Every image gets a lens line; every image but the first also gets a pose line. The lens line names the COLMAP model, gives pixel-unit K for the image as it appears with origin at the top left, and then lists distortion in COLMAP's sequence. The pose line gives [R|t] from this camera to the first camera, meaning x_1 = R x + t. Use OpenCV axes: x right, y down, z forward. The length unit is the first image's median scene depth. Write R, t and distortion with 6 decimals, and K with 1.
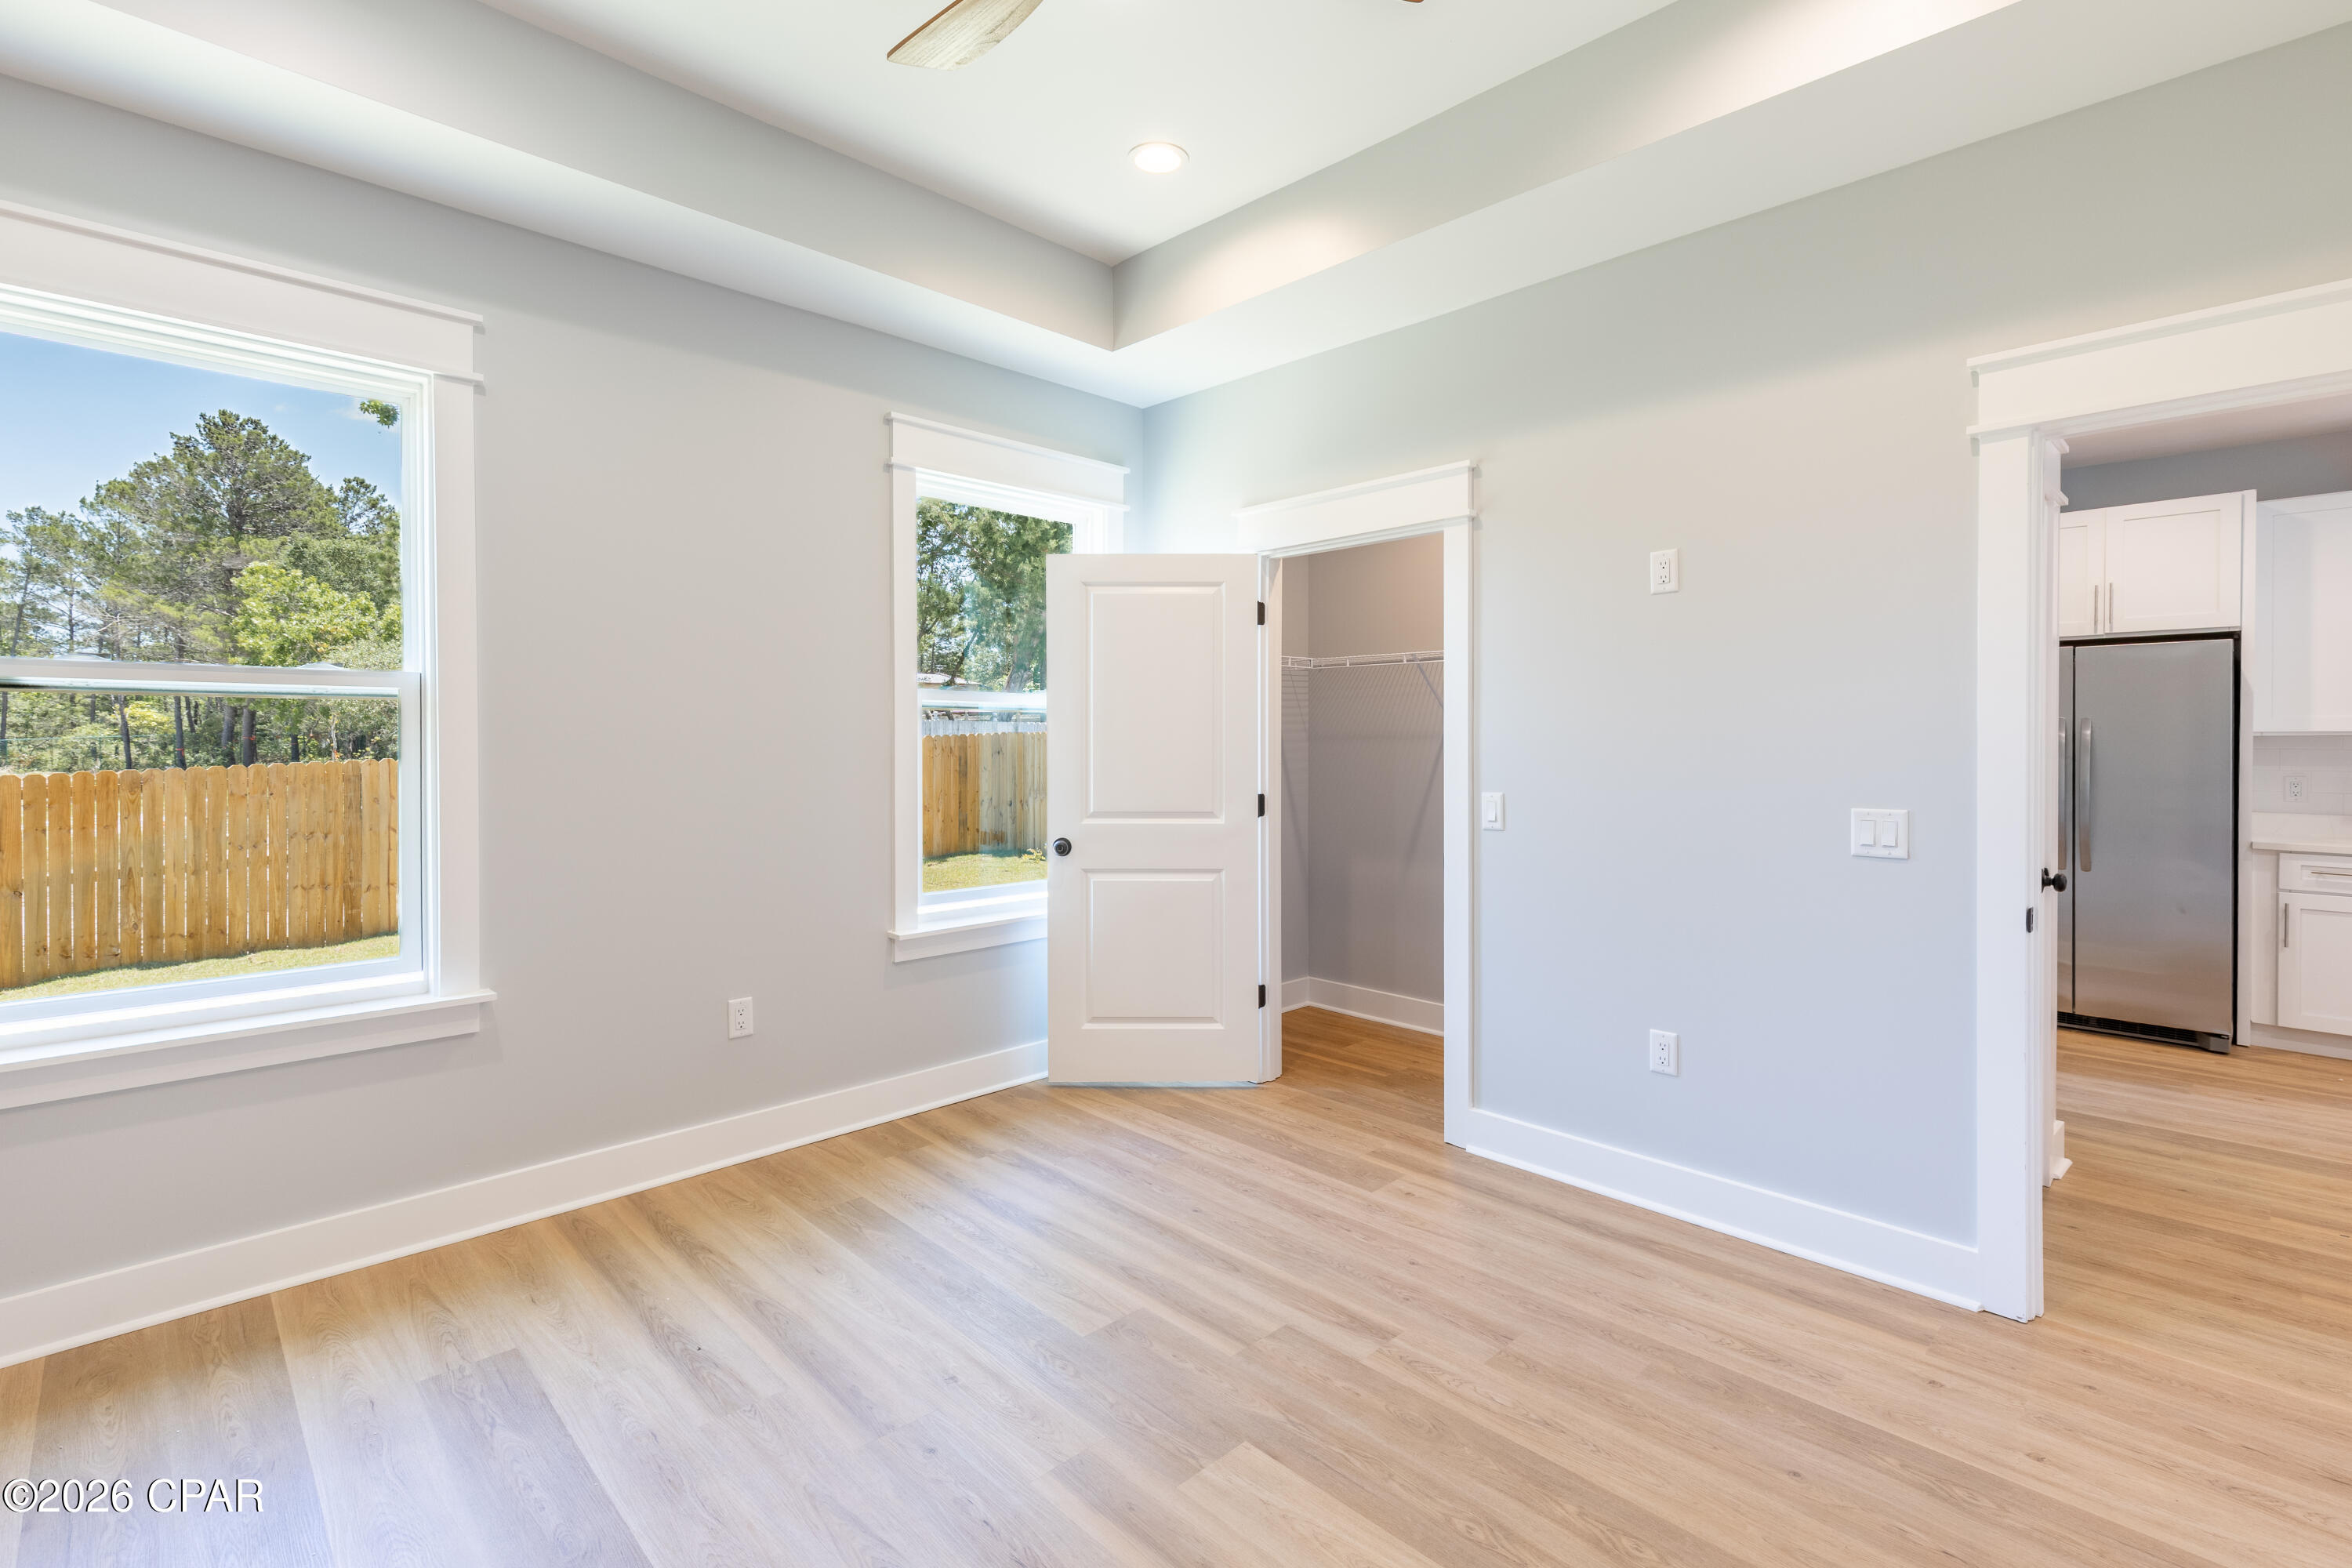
lens RADIAL K [[1088.3, 0, 1233.7], [0, 1088.3, 741.1], [0, 0, 1]] dist [0.013821, 0.000761]
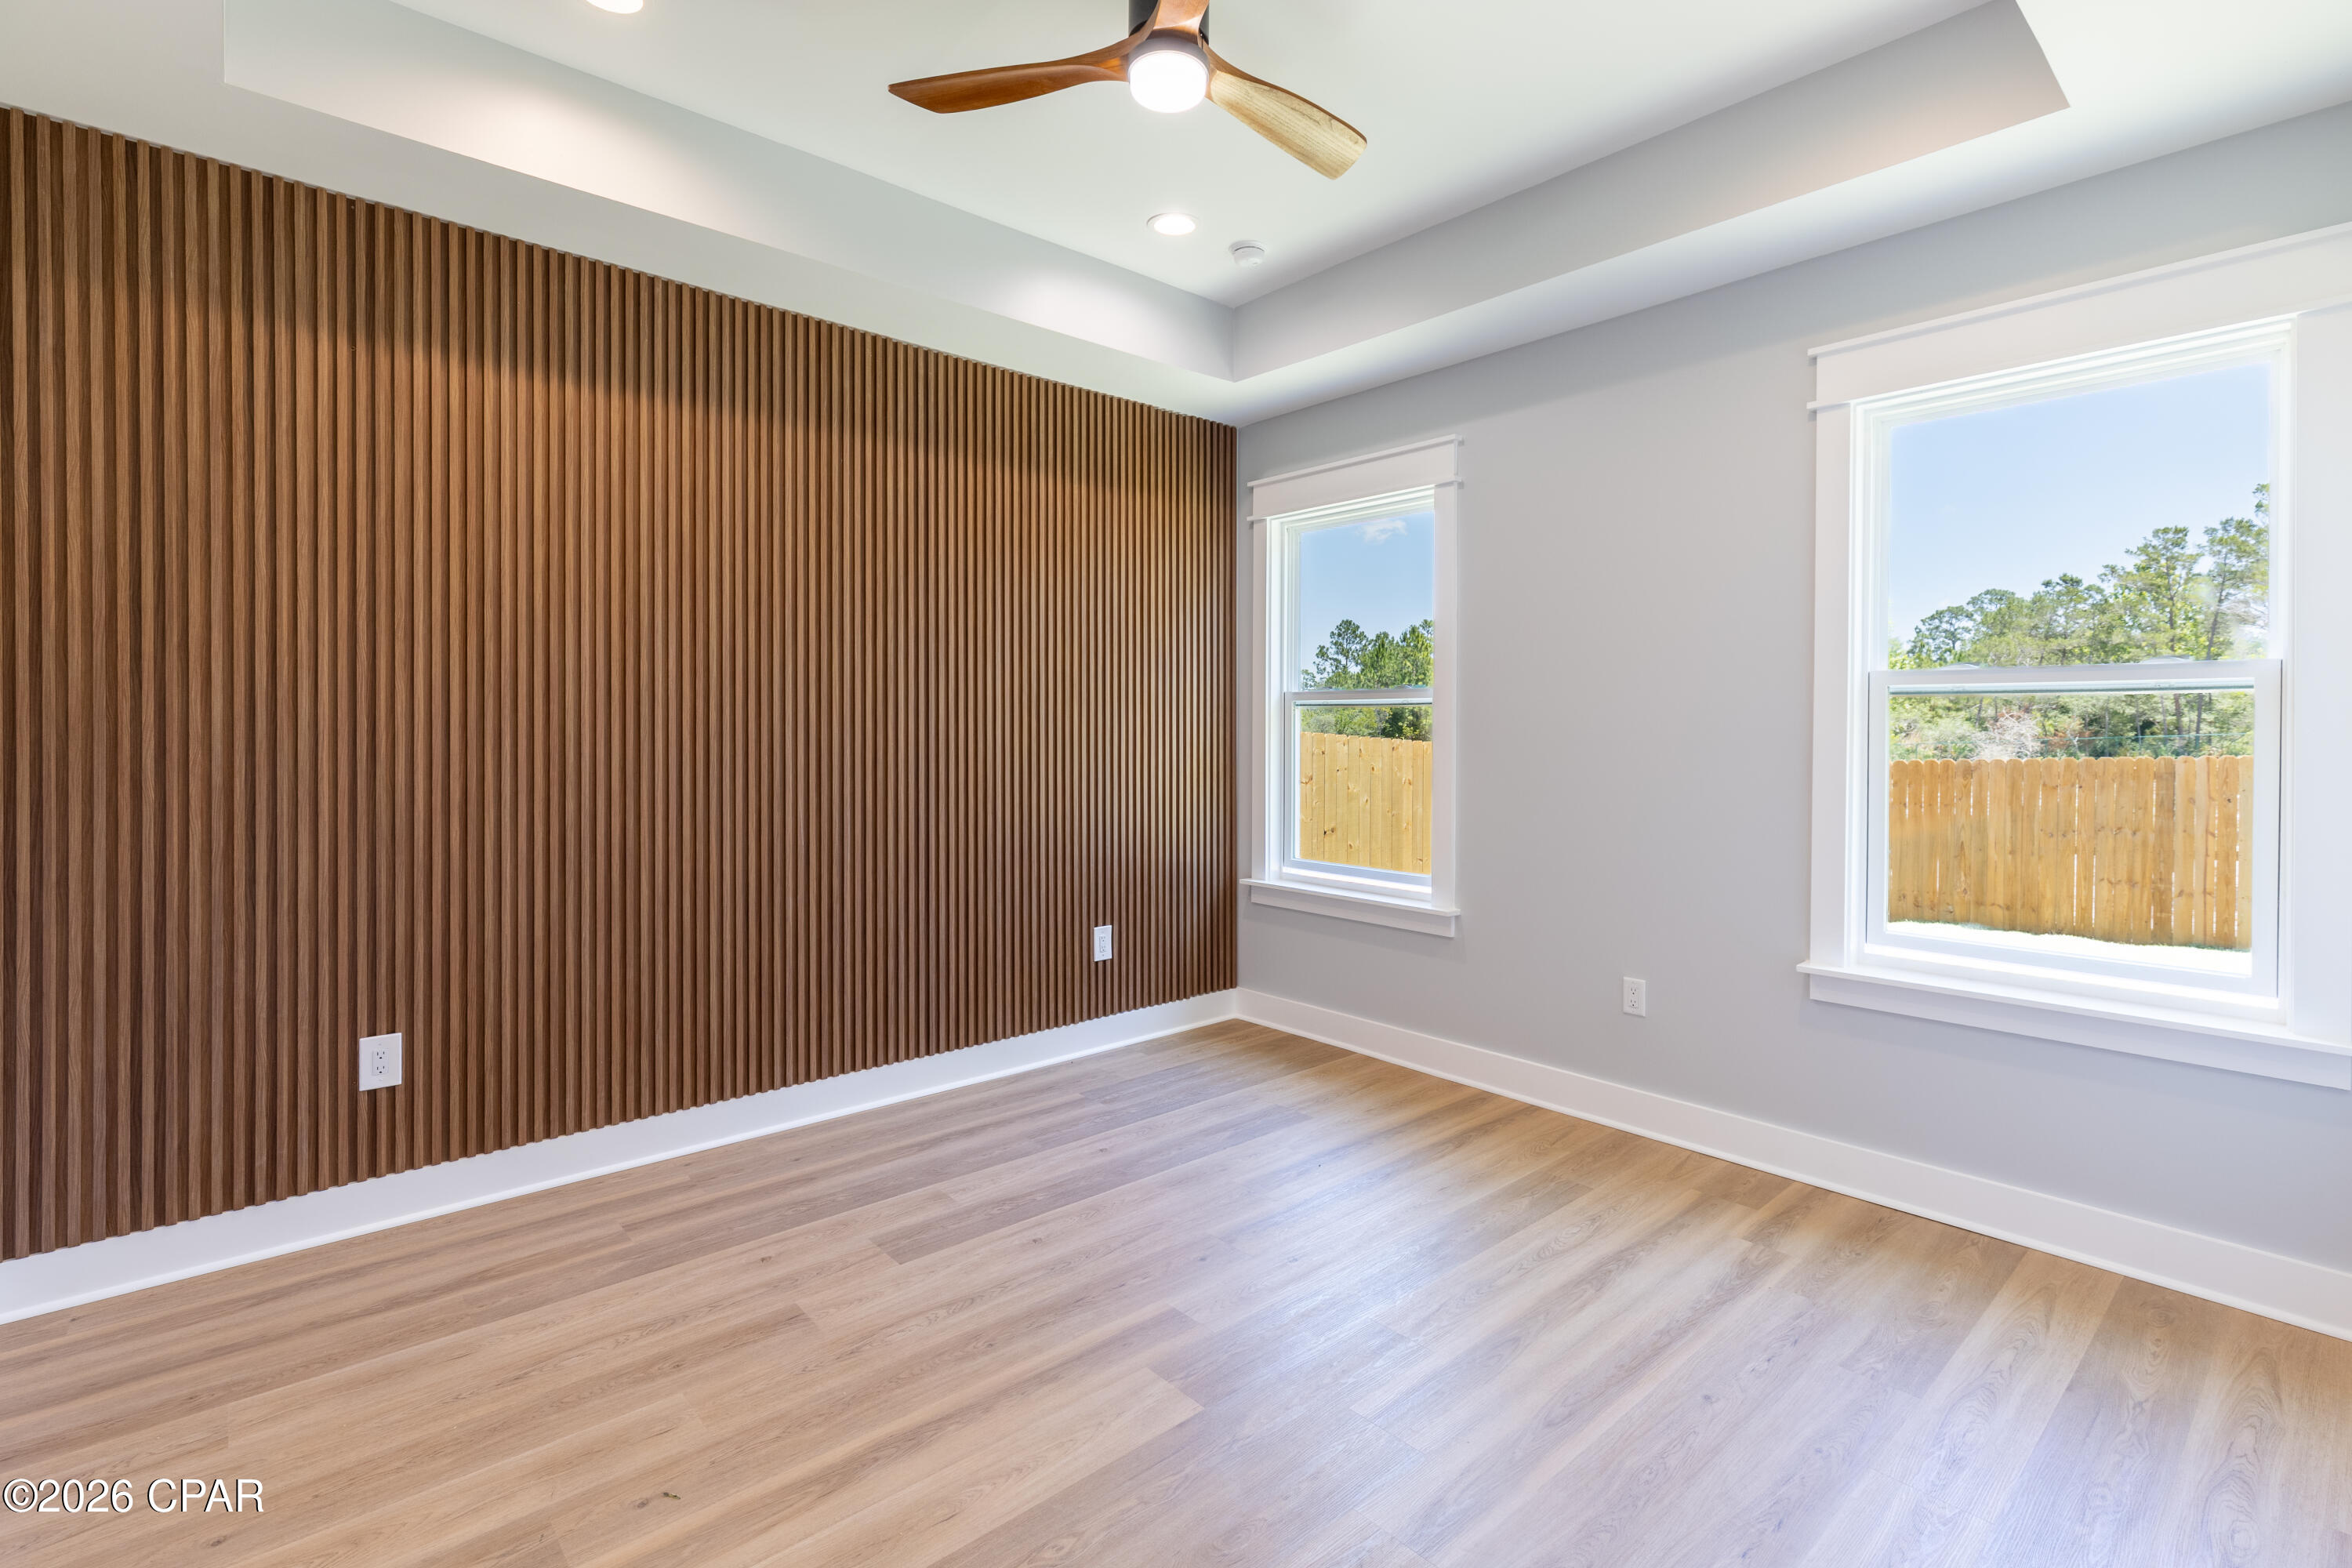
lens RADIAL K [[1088.3, 0, 1185.0], [0, 1088.3, 751.6], [0, 0, 1]] dist [0.013821, 0.000761]
pose [[-0.074099, 0.020873, -0.997032, 0.555795], [-0.006865, 0.999747, 0.021440, -0.004581], [0.997227, 0.008433, -0.073937, 0.563251]]
